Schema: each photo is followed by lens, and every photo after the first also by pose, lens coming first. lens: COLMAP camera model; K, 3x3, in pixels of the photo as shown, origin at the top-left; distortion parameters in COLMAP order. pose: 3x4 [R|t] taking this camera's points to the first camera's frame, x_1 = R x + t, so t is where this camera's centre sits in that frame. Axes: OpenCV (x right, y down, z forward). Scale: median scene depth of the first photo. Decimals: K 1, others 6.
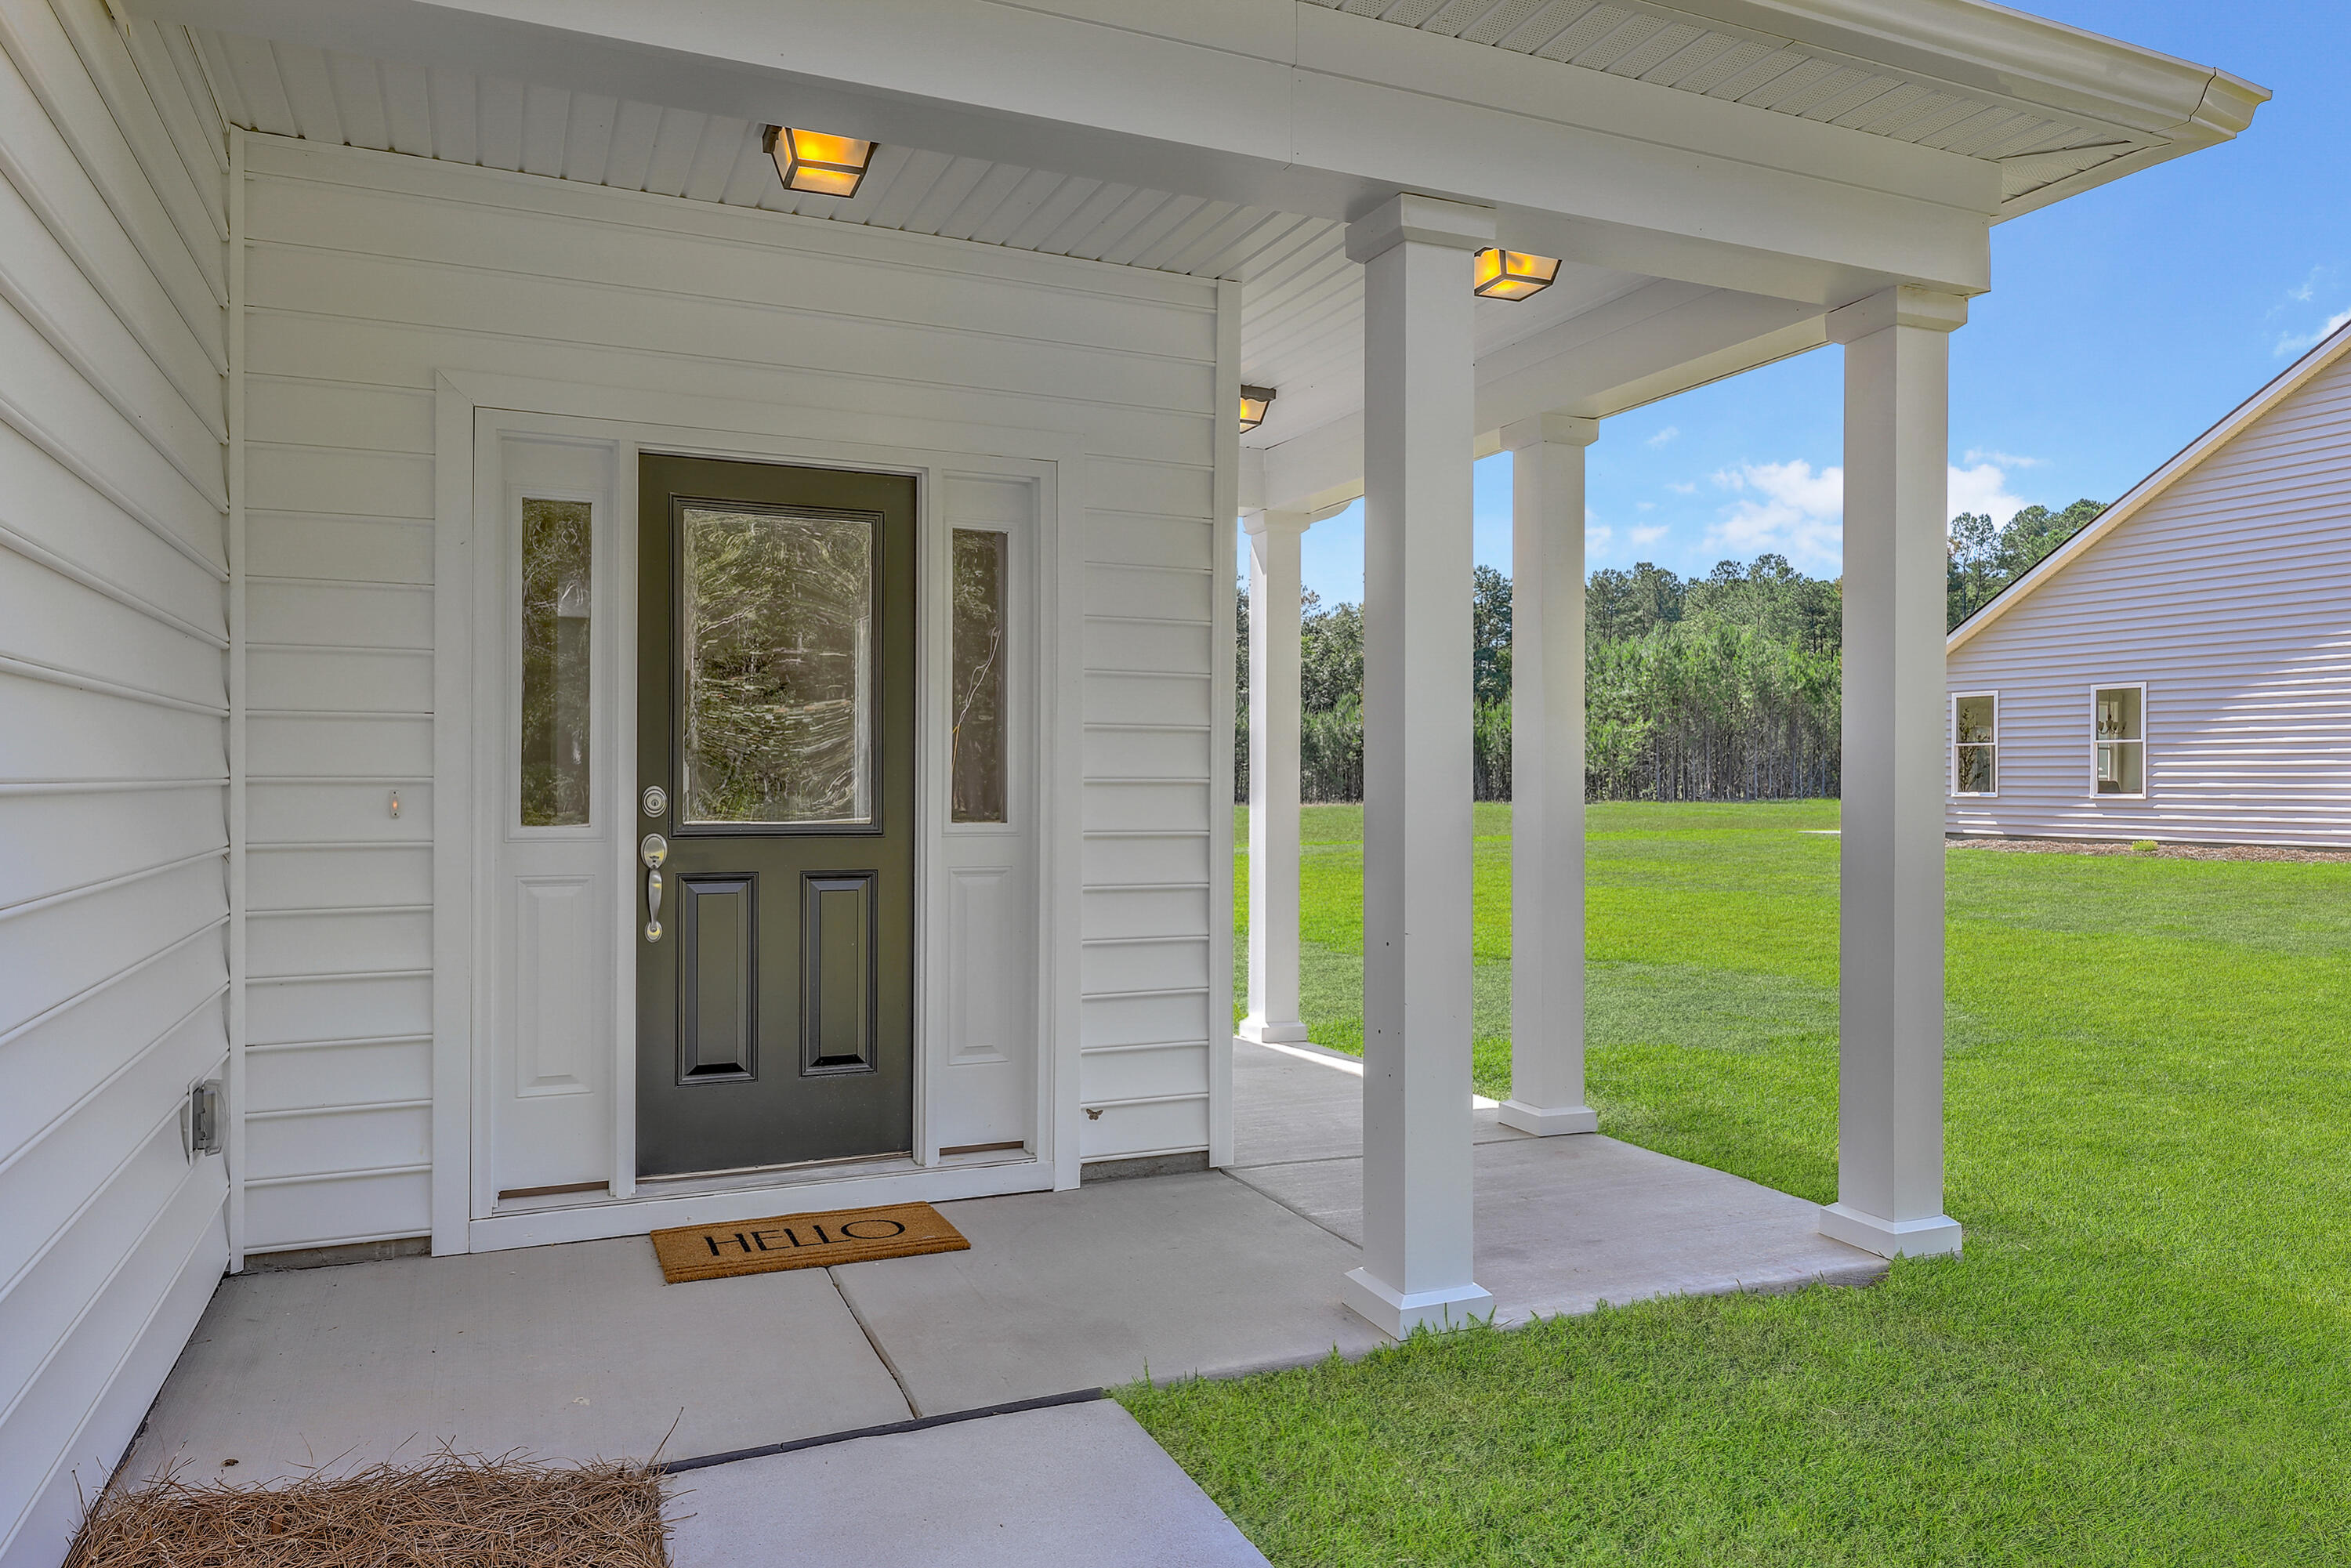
lens RADIAL K [[1592.5, 0, 1174.6], [0, 1592.5, 789.4], [0, 0, 1]] dist [0.006586, 0.004158]
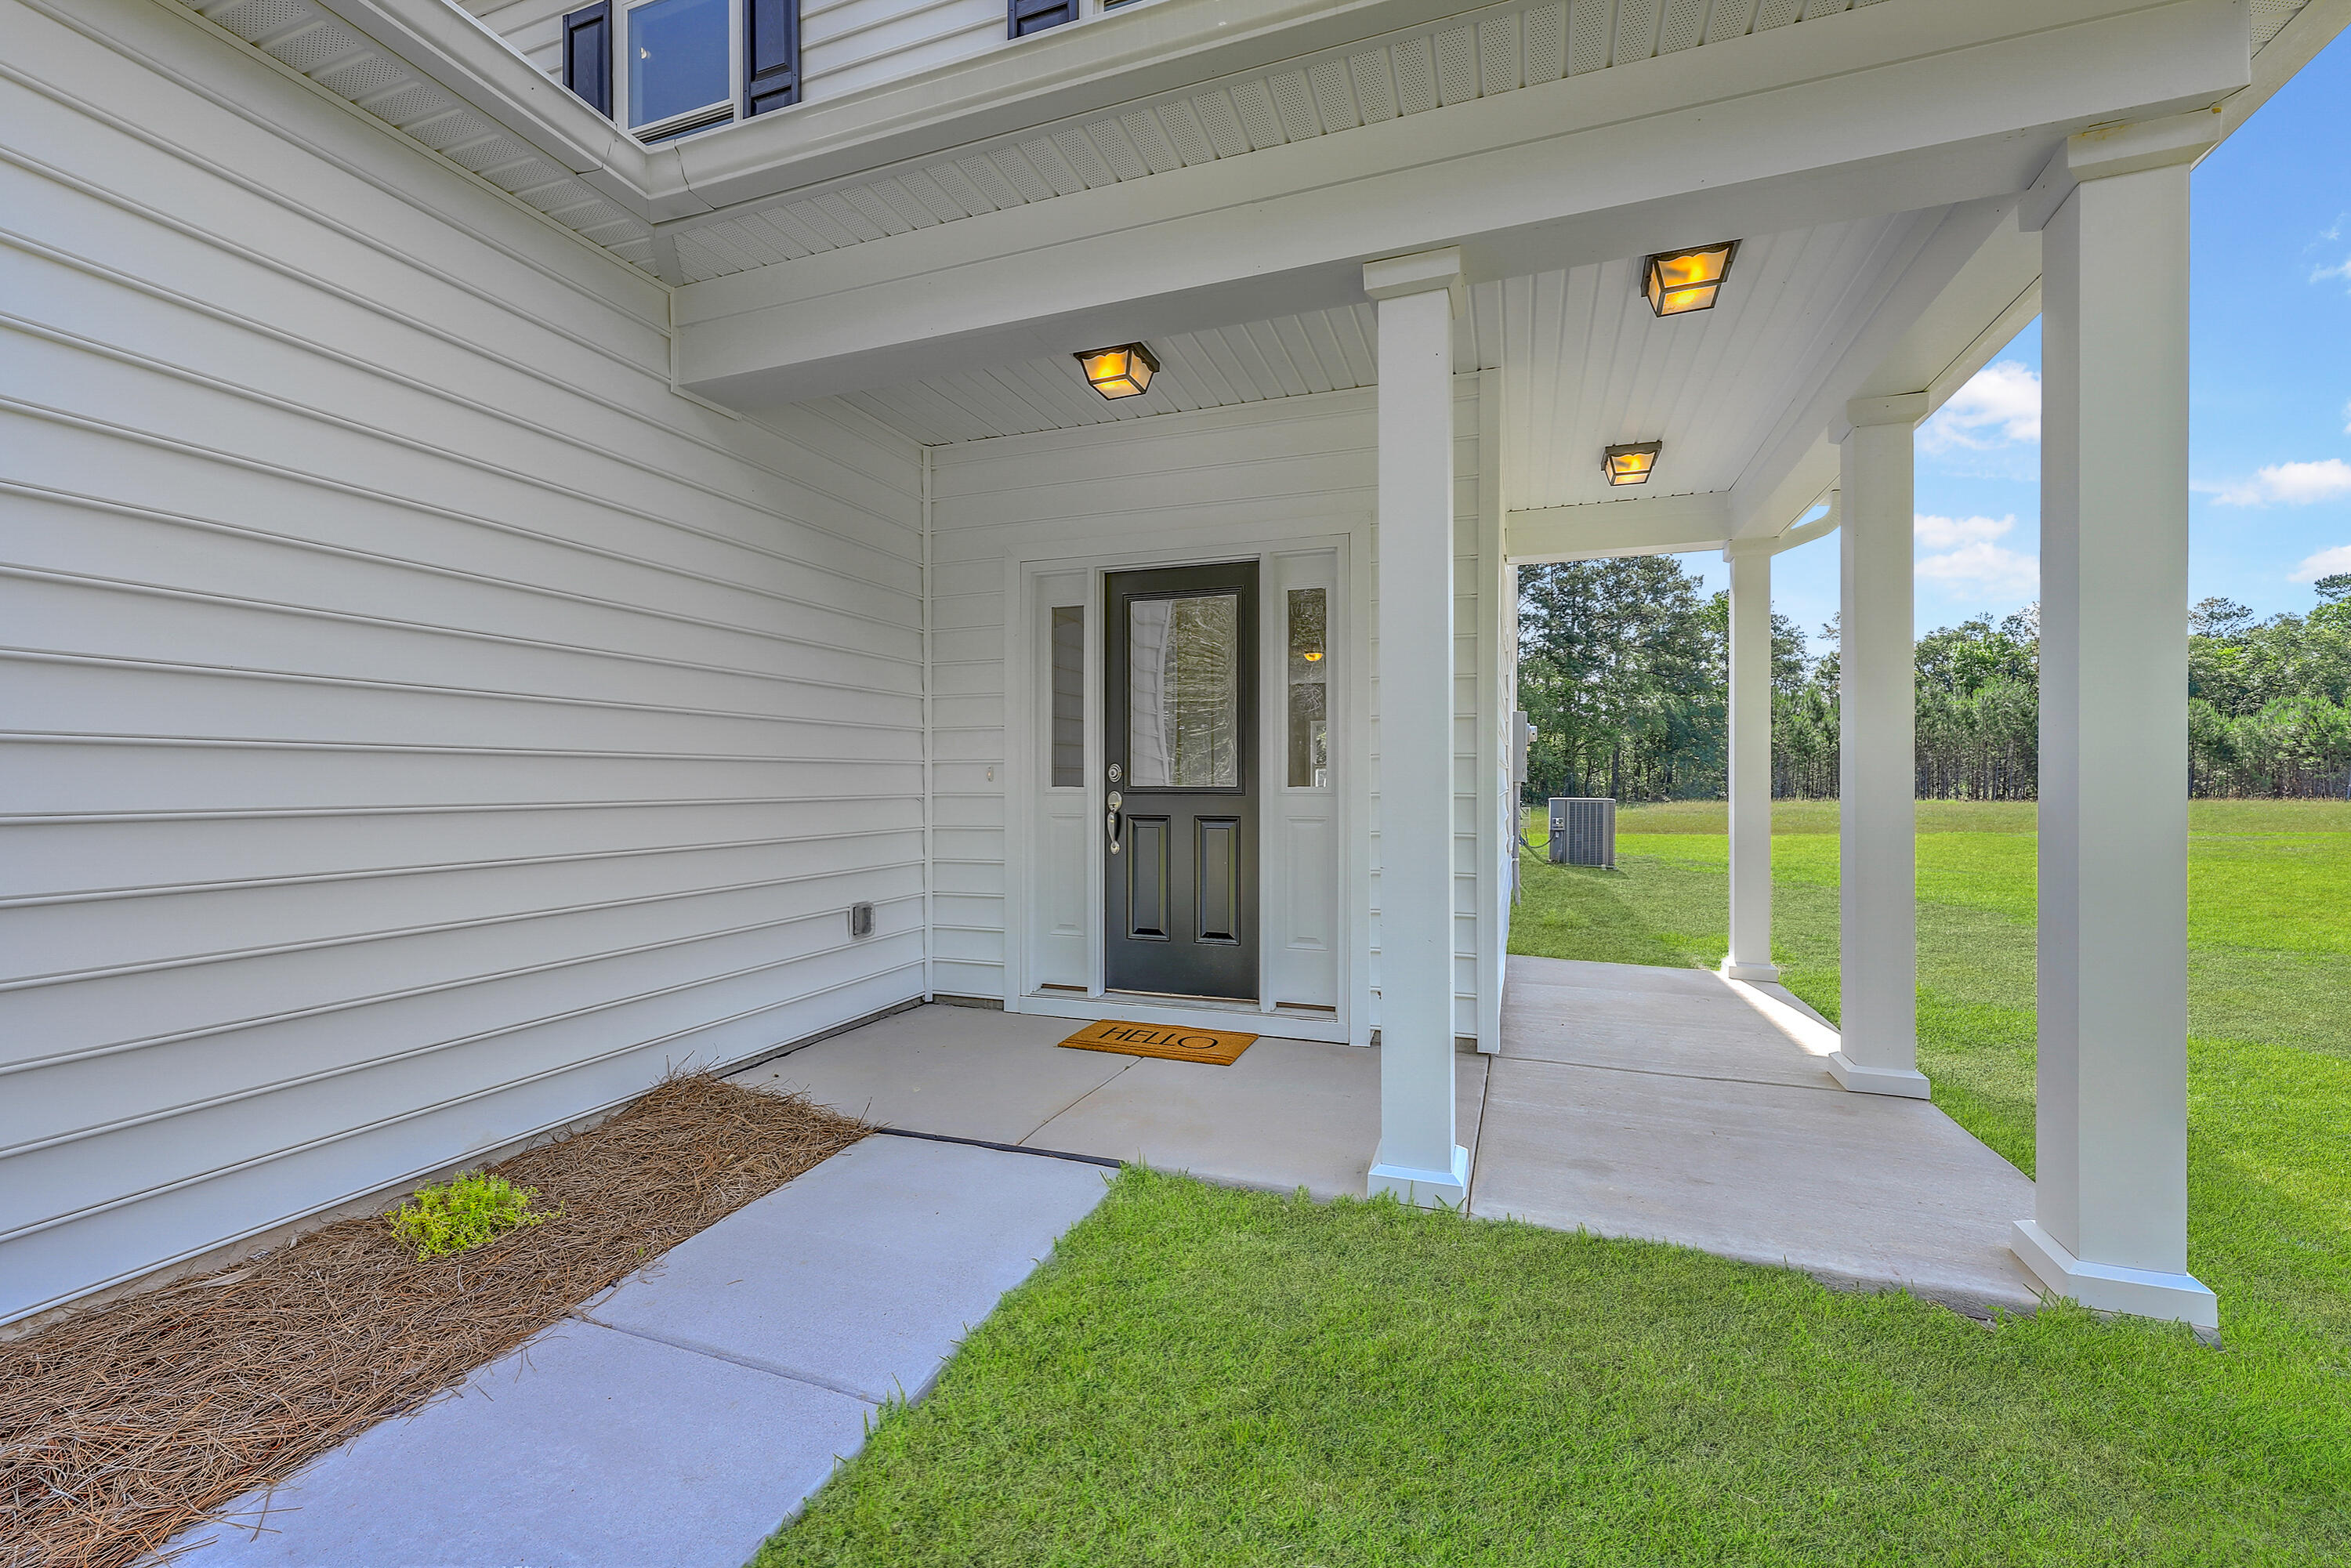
lens RADIAL K [[967.5, 0, 1183.5], [0, 967.5, 788.6], [0, 0, 1]] dist [-0.000731, 0.000646]
pose [[0.713079, 0.001635, -0.701082, 0.431536], [-0.002203, 0.999998, 0.000092, 0.022663], [0.701080, 0.001479, 0.713081, 0.281653]]
